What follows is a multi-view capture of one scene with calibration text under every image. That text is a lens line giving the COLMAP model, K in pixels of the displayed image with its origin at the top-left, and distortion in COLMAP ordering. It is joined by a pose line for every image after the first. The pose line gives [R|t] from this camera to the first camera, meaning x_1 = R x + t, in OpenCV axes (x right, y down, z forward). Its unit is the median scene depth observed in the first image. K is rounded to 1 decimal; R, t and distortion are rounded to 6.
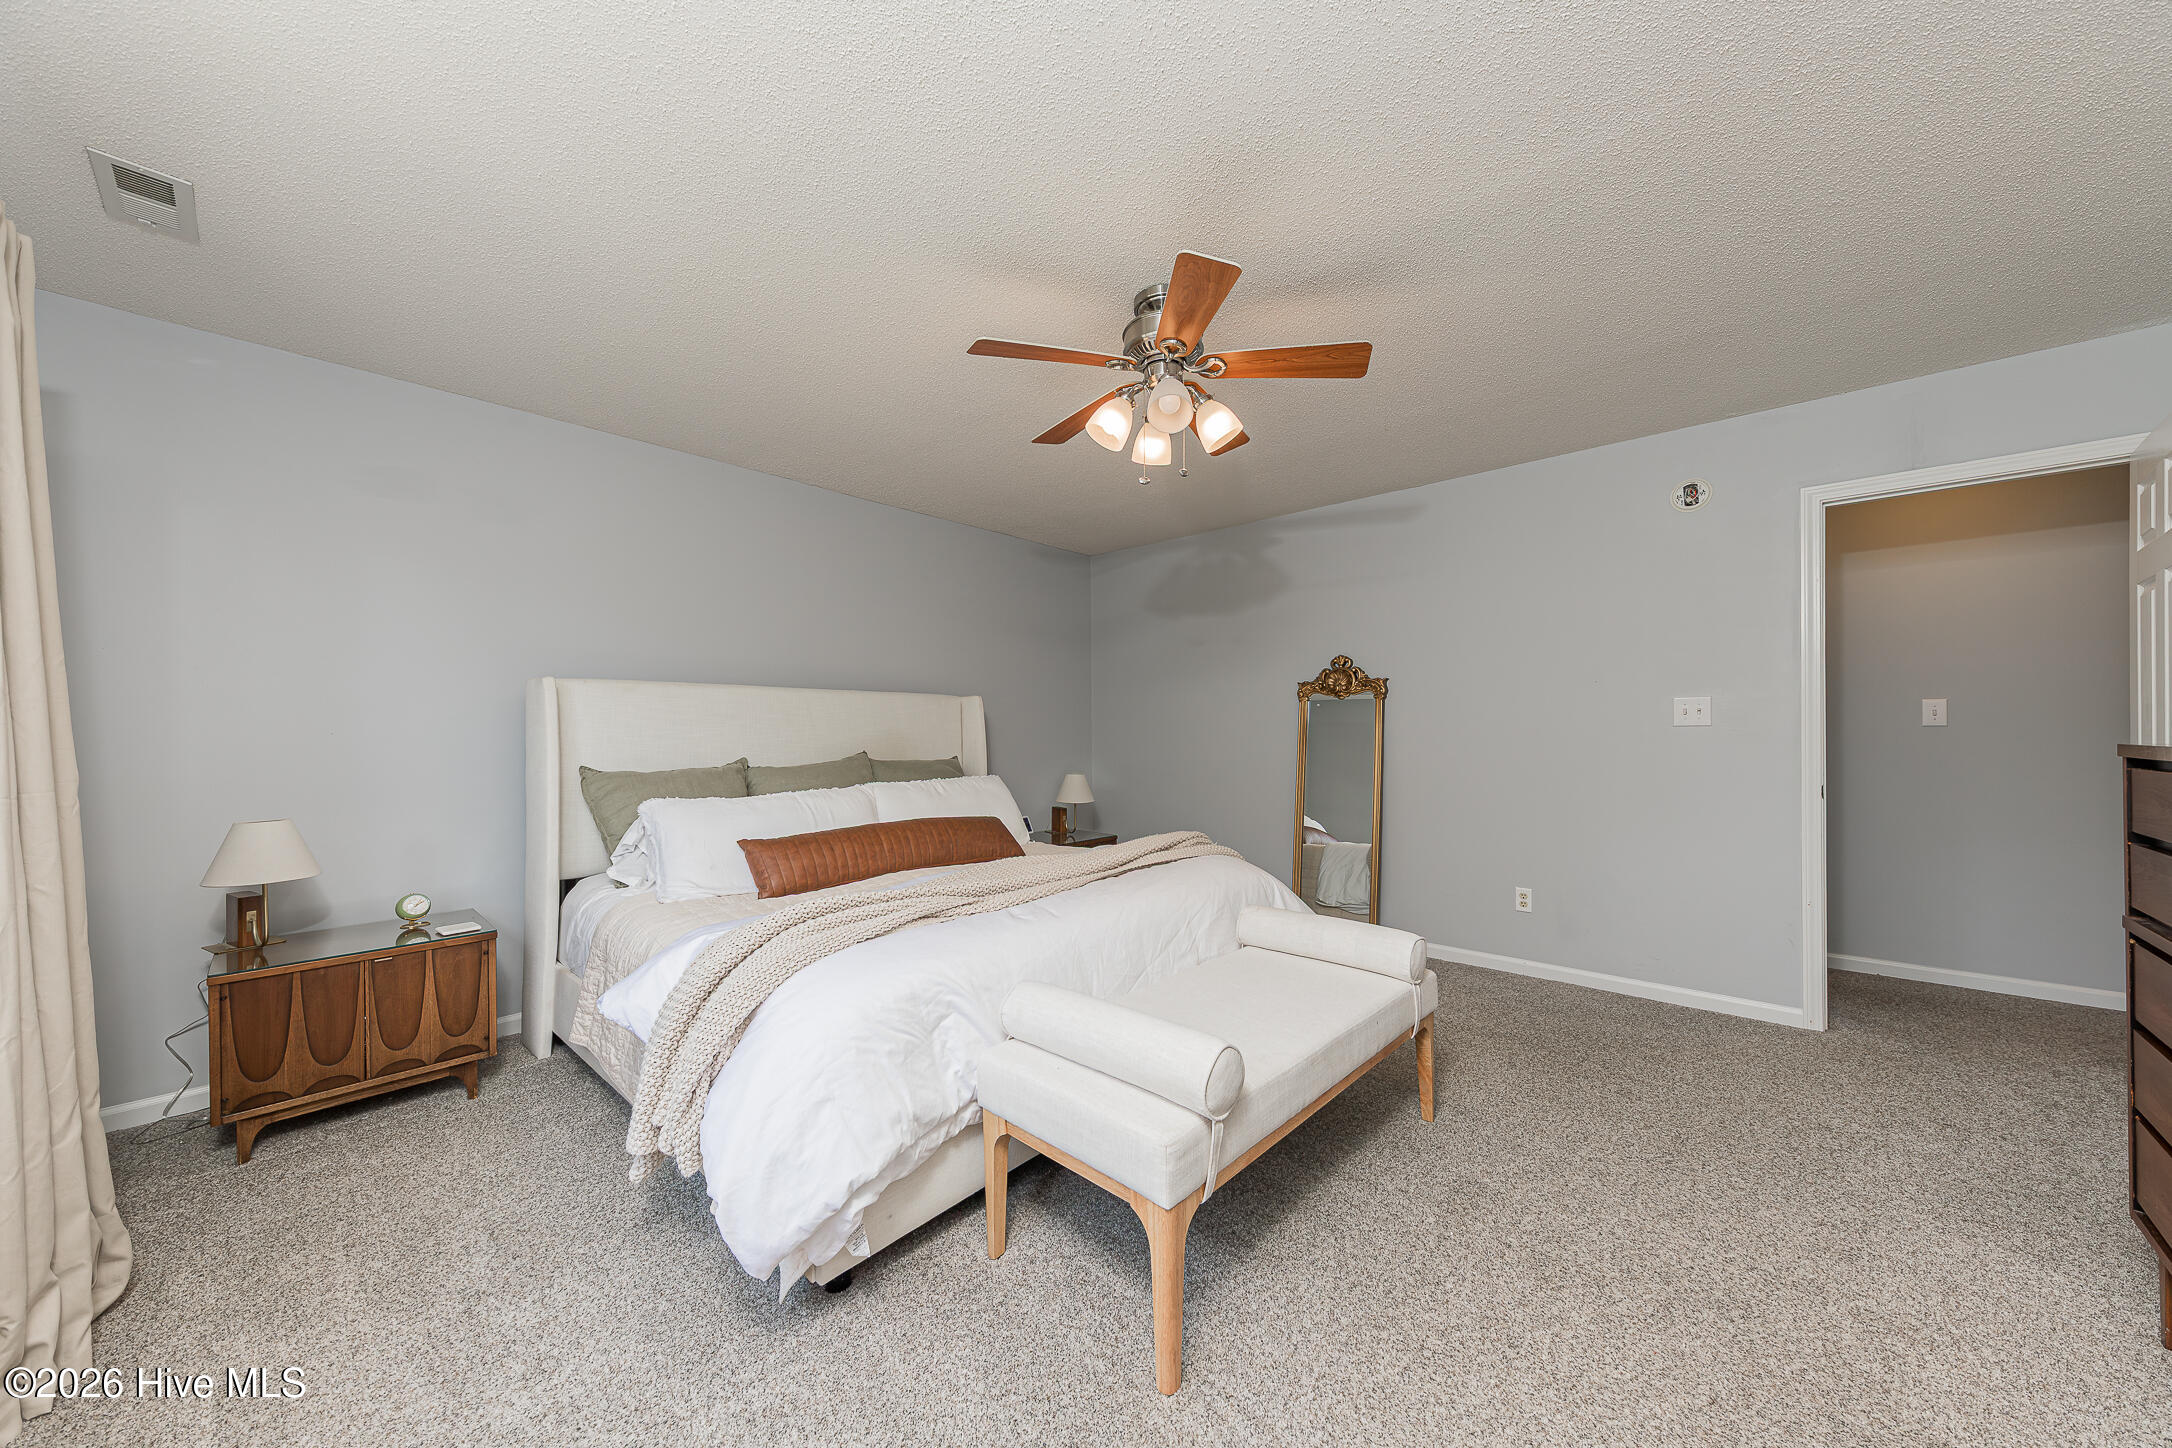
lens RADIAL K [[763.2, 0, 1087.4], [0, 763.2, 736.5], [0, 0, 1]] dist [0.000157, -0.000042]
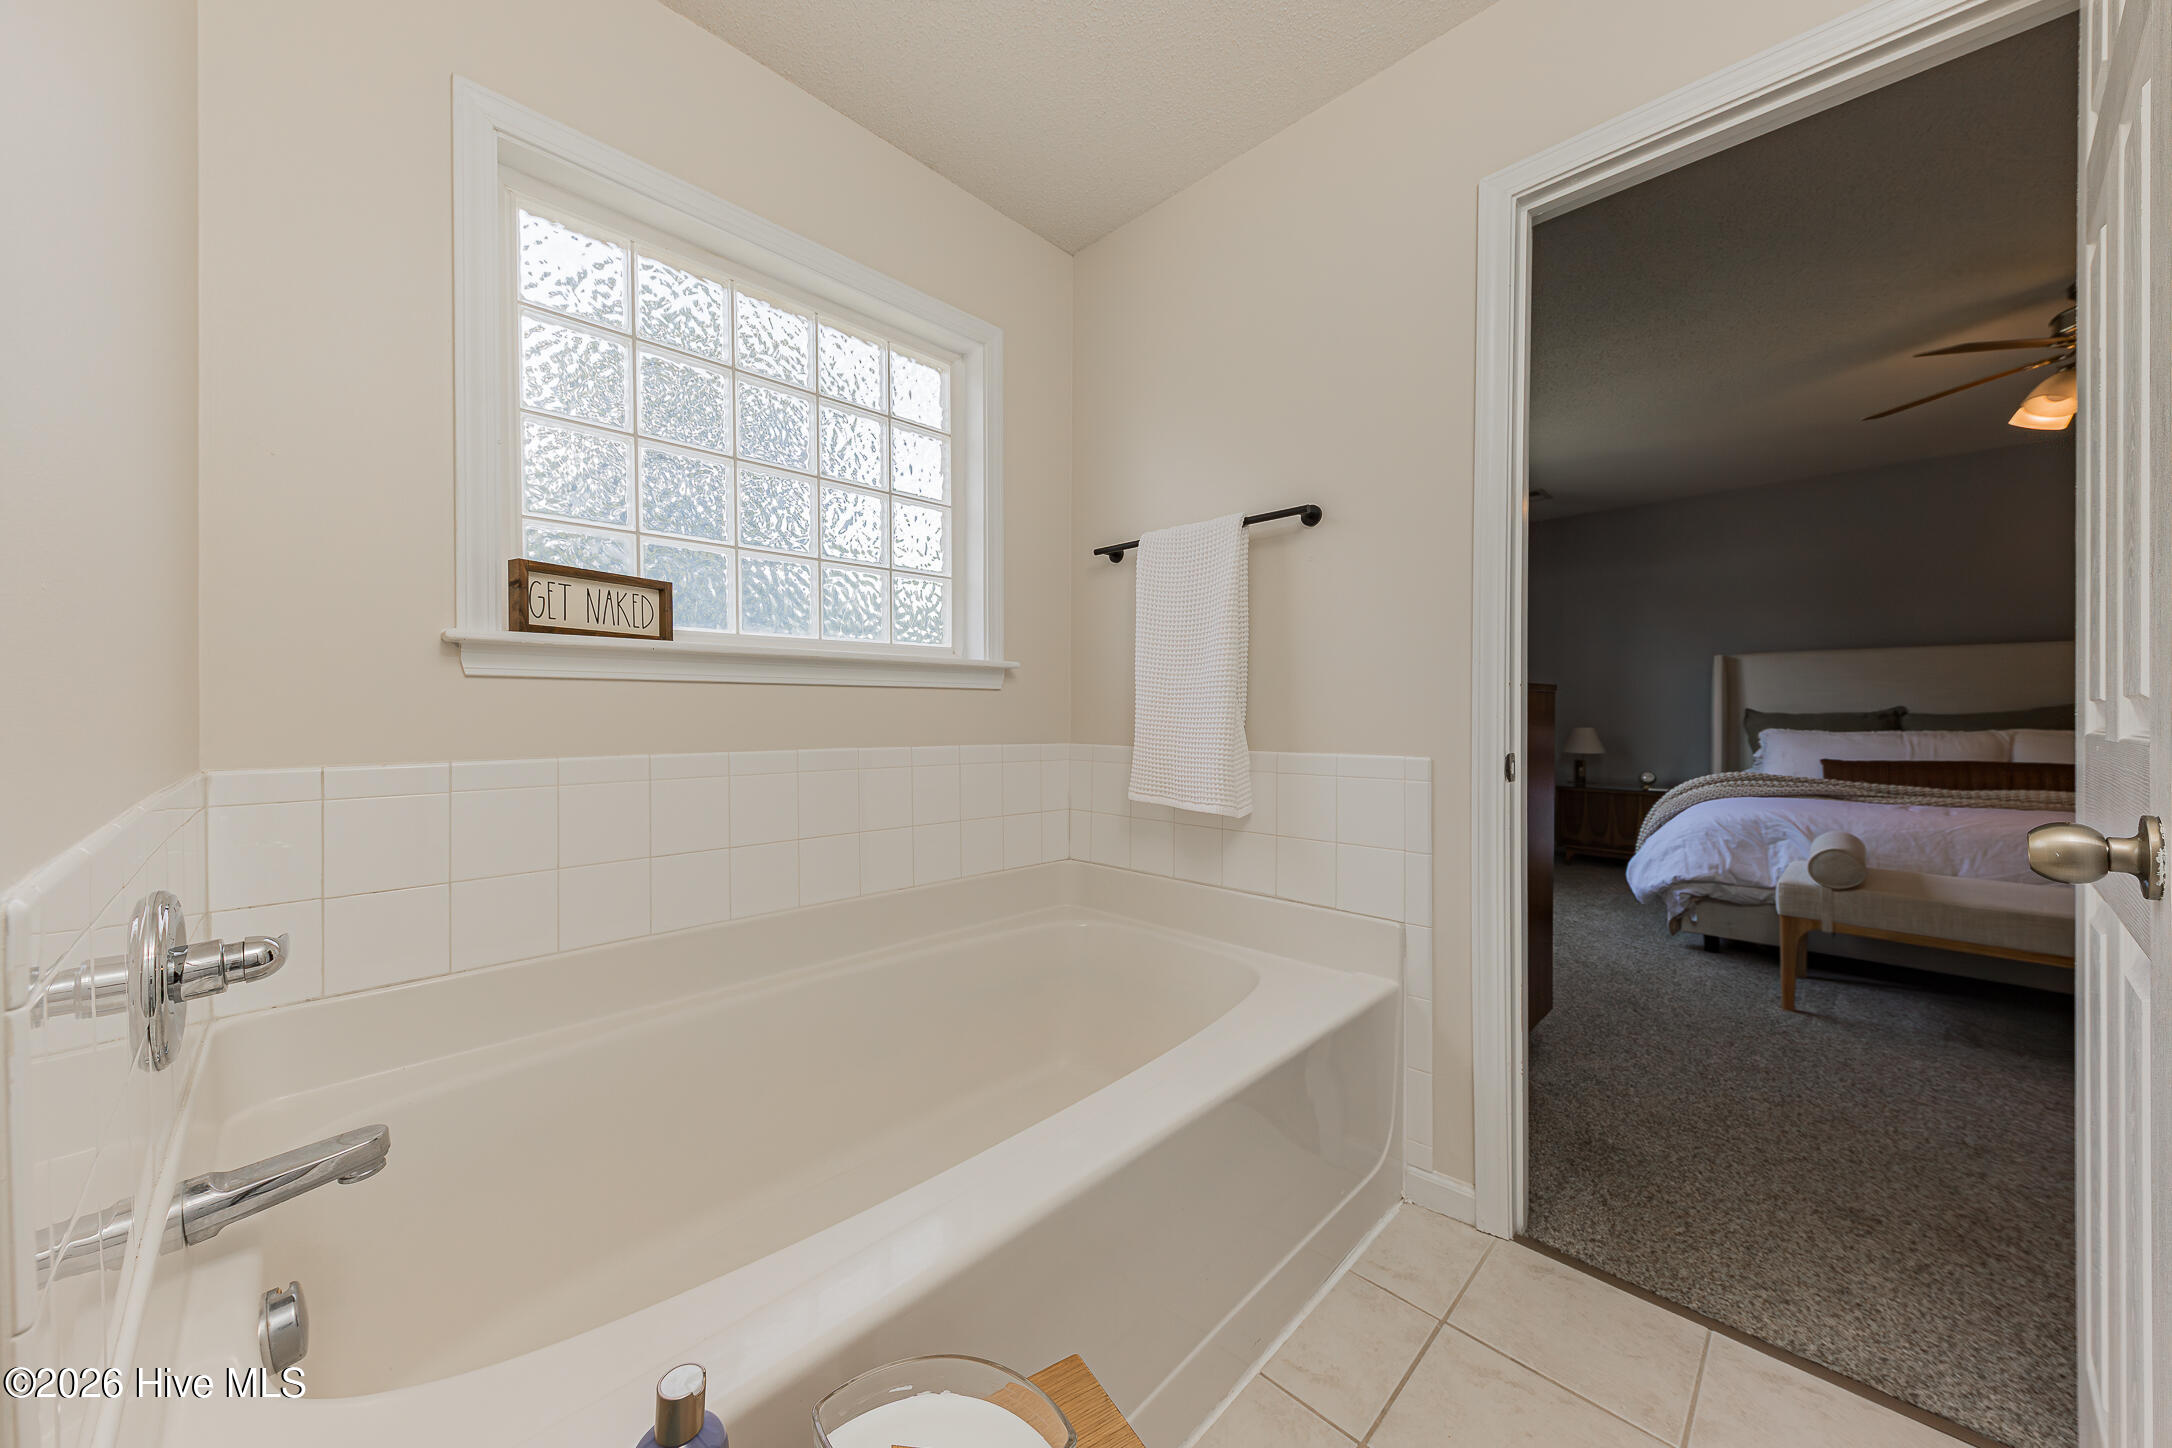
lens RADIAL K [[777.6, 0, 1094.0], [0, 777.6, 720.6], [0, 0, 1]] dist [0.000362, -0.000192]
pose [[-0.012711, 0.008925, -0.999879, 1.316607], [0.010185, 0.999909, 0.008796, 0.044449], [0.999867, -0.010072, -0.012801, -0.465394]]
